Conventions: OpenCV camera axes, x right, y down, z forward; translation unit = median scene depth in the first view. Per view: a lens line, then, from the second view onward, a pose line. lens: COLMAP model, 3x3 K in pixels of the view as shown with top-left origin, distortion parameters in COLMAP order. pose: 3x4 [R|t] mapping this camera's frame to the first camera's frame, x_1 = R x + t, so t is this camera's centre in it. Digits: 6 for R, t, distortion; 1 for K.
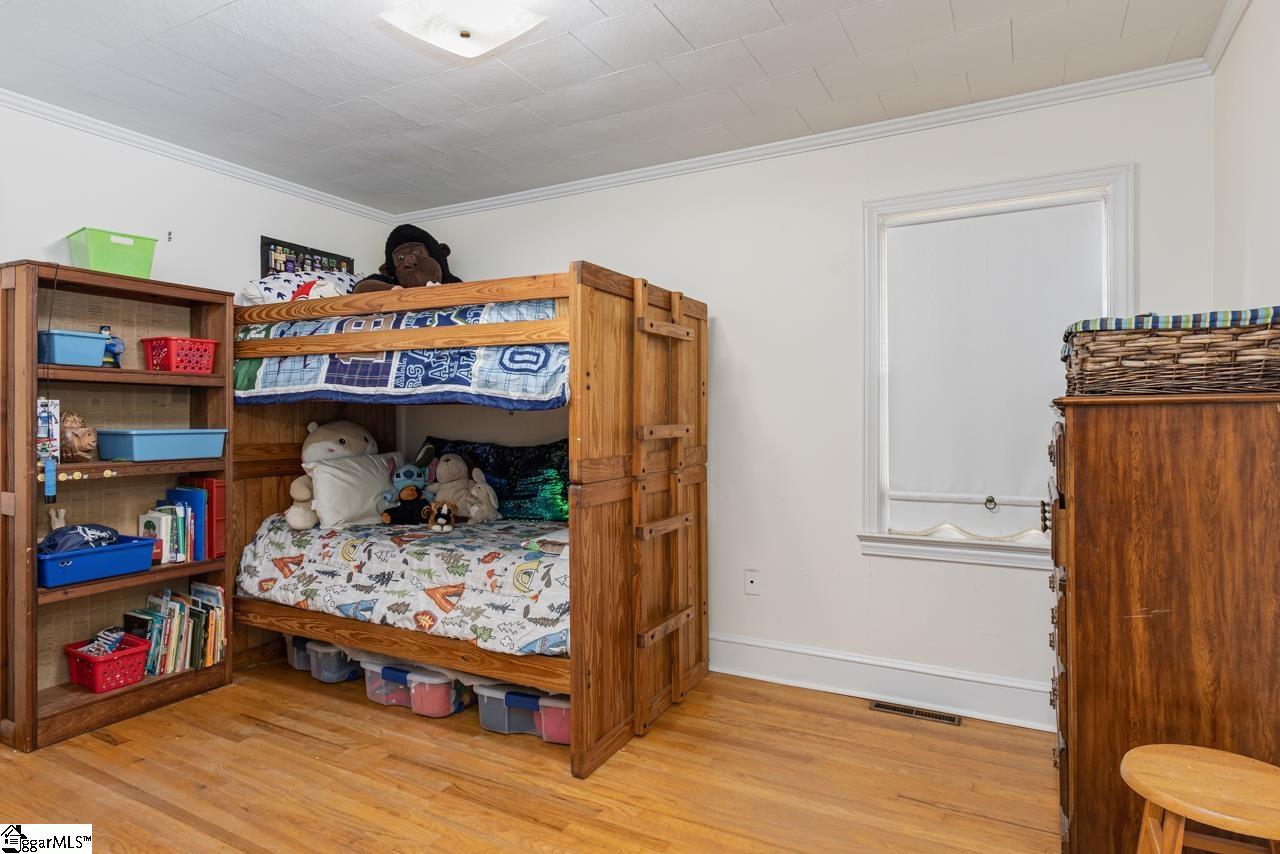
lens RADIAL K [[707.3, 0, 638.8], [0, 707.3, 423.0], [0, 0, 1]] dist [0.005312, -0.004199]
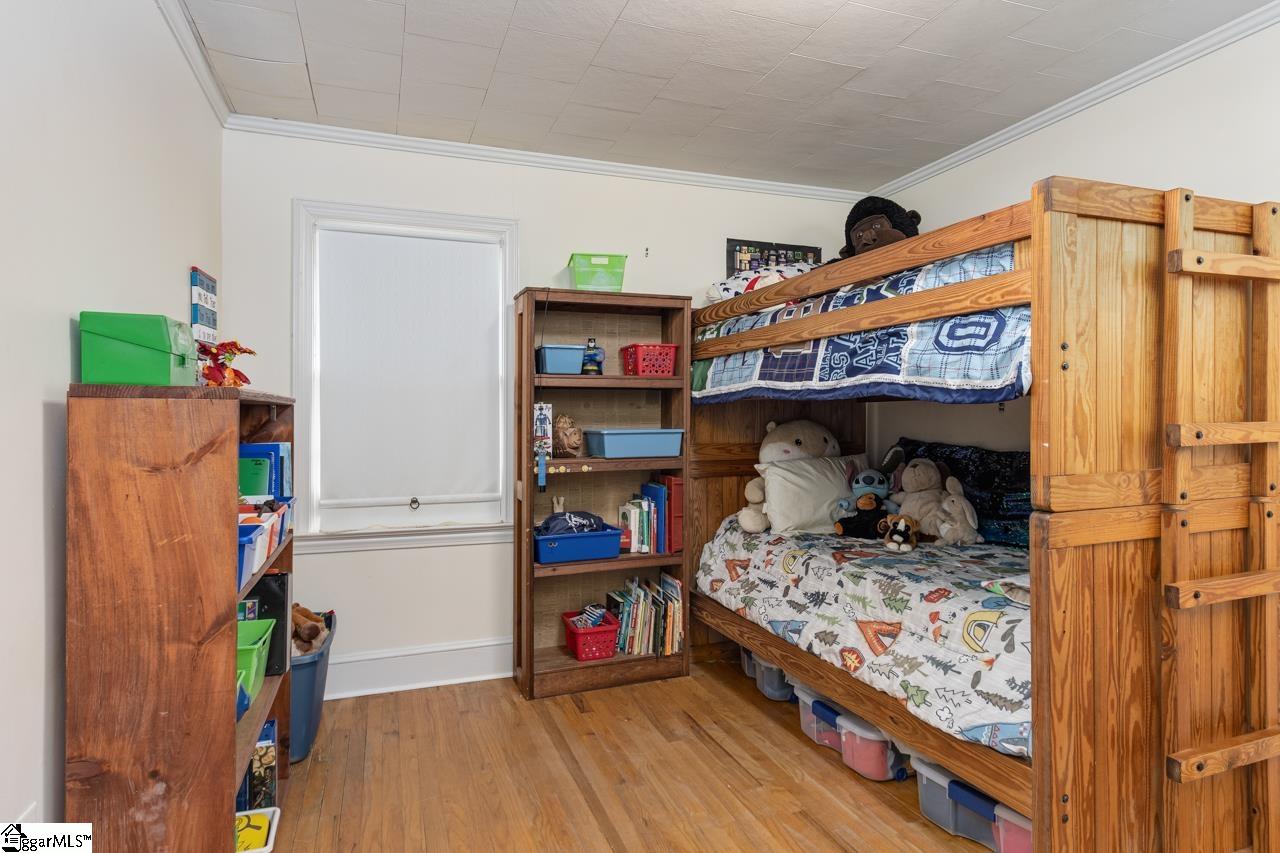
lens RADIAL K [[707.3, 0, 636.8], [0, 707.3, 427.8], [0, 0, 1]] dist [0.005312, -0.004199]
pose [[0.746354, -0.000954, -0.665548, 0.061315], [0.006275, 0.999965, 0.005603, 0.000697], [0.665520, -0.008358, 0.746334, 0.208489]]
